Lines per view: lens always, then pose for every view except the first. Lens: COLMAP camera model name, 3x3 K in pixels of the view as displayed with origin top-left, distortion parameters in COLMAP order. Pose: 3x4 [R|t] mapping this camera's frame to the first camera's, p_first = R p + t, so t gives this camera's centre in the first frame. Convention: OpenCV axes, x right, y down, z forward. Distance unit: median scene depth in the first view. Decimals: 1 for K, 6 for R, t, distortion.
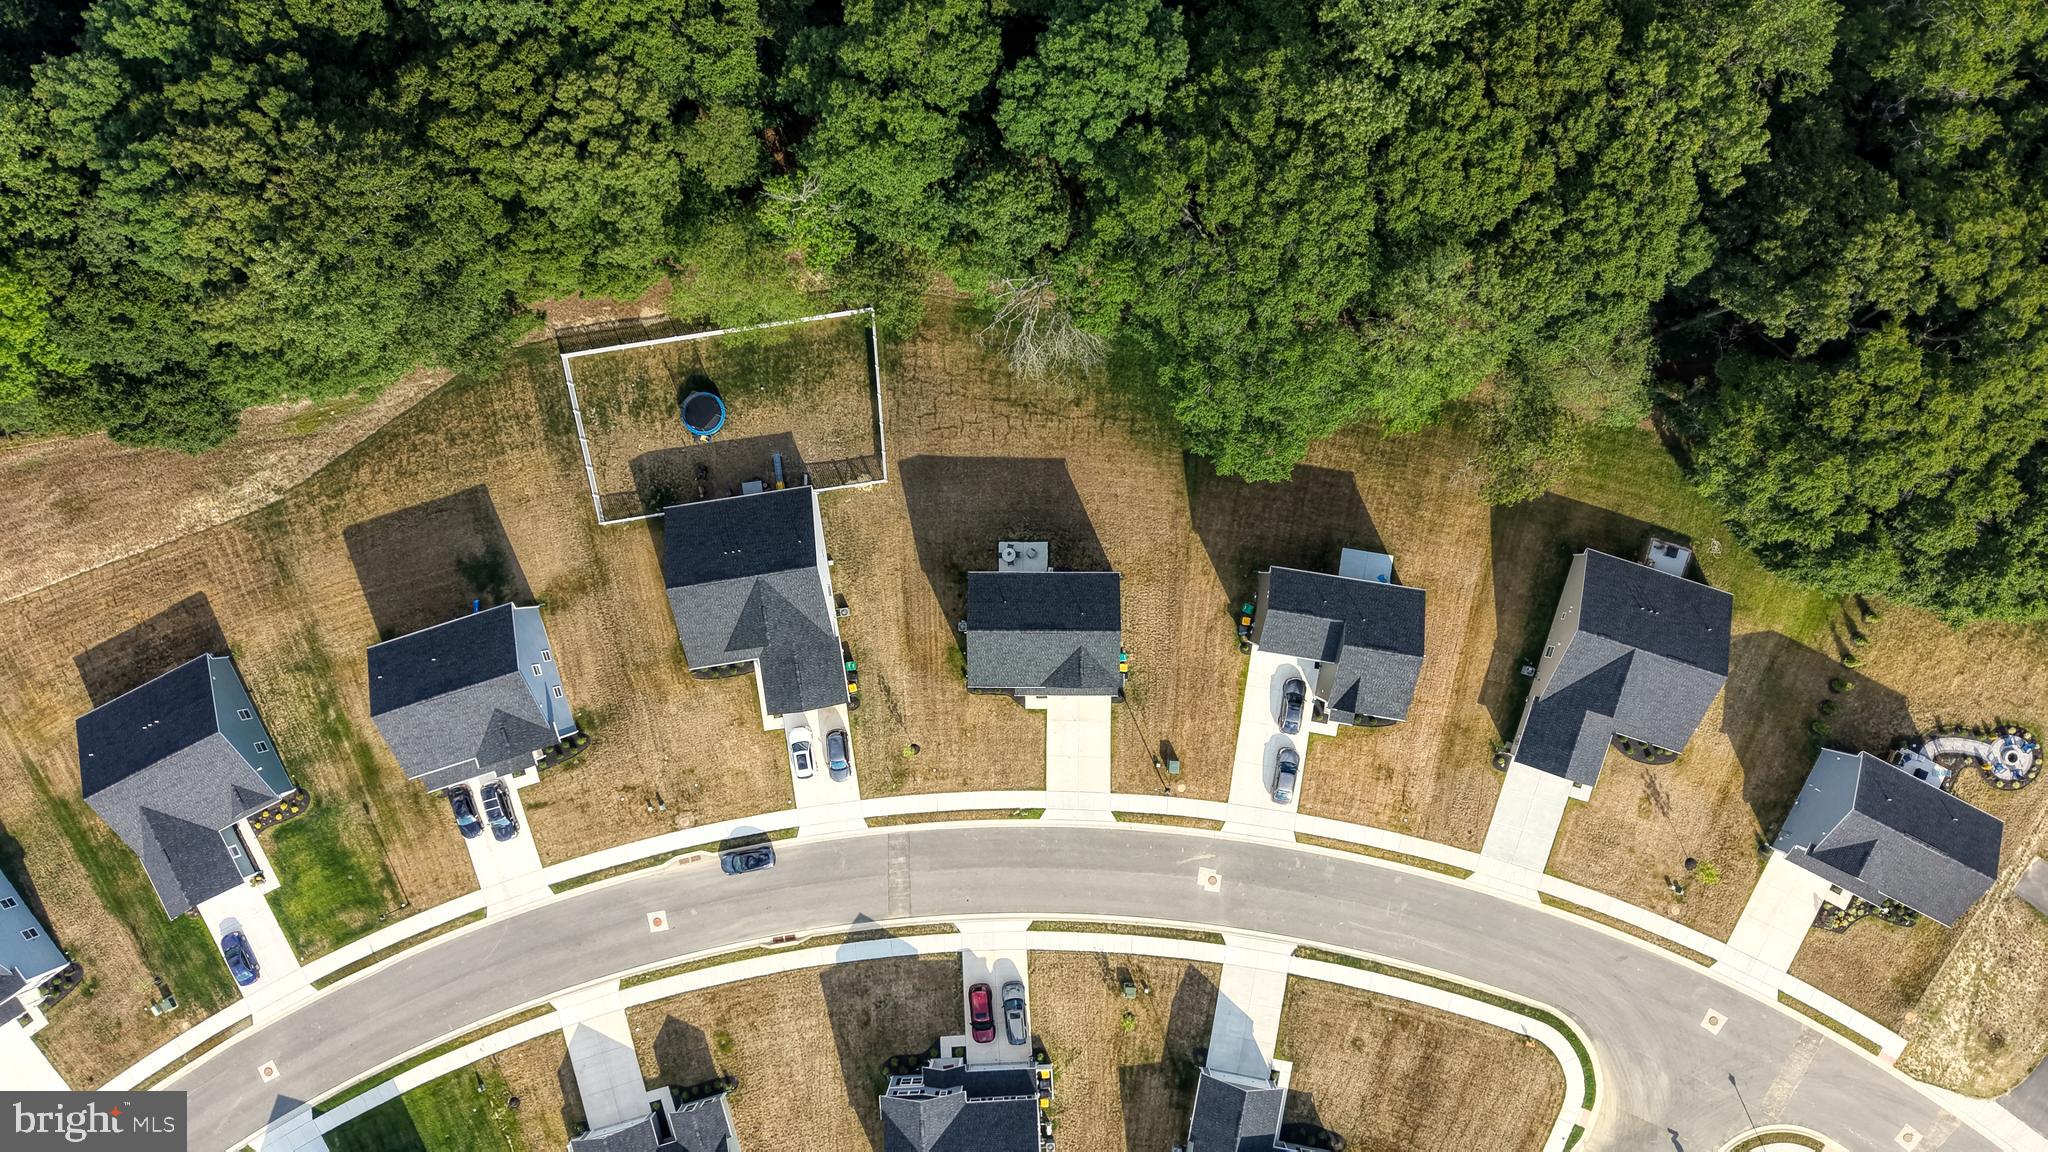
lens RADIAL K [[1356.6, 0, 1024.5], [0, 1356.6, 568.8], [0, 0, 1]] dist [0.046627, -0.047134]
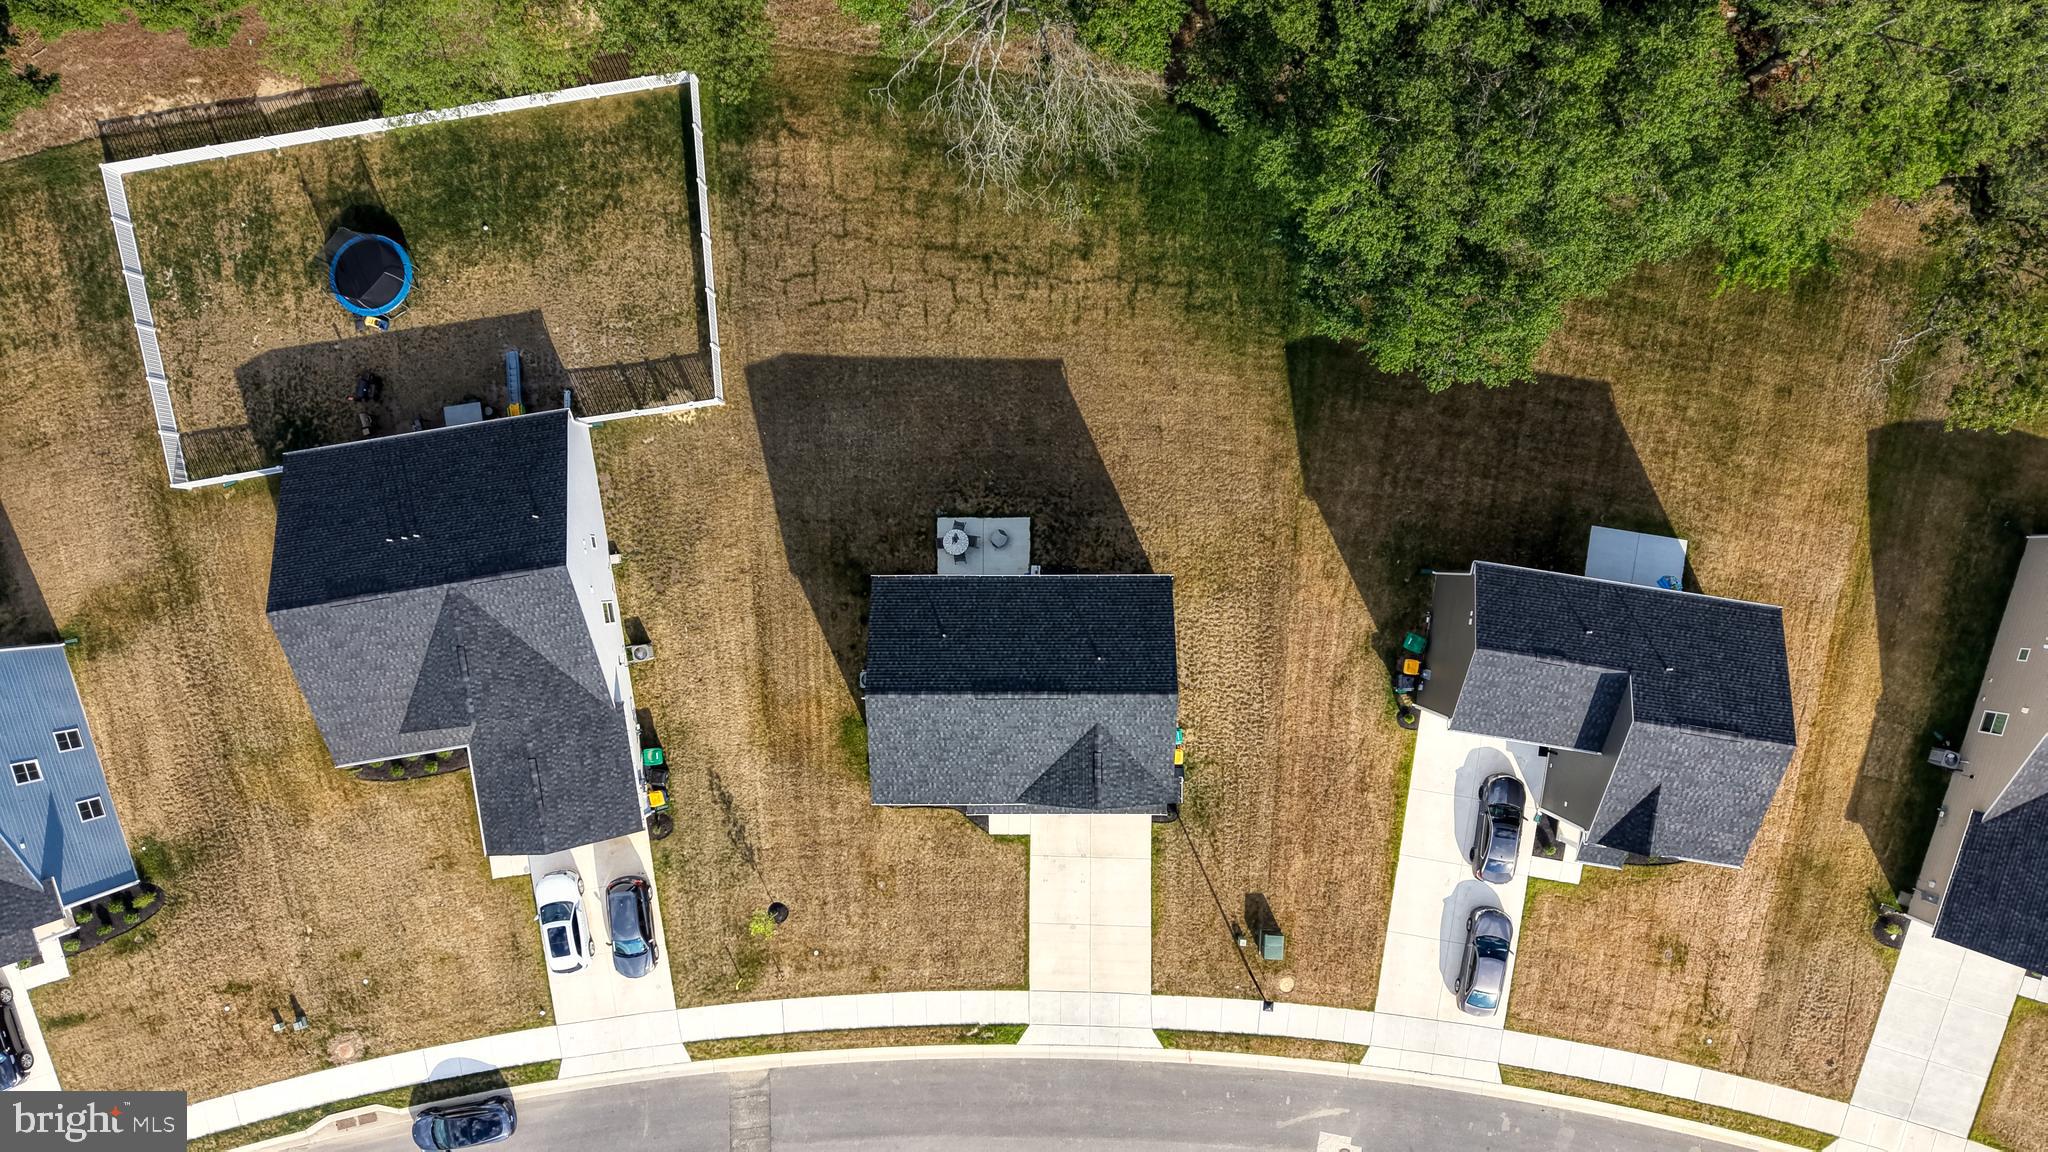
lens RADIAL K [[1356.6, 0, 1021.2], [0, 1356.6, 590.0], [0, 0, 1]] dist [0.046627, -0.047134]
pose [[0.999978, -0.004913, 0.004523, 0.011352], [0.004841, 0.999865, 0.015697, 0.000023], [-0.004600, -0.015675, 0.999867, 0.472114]]
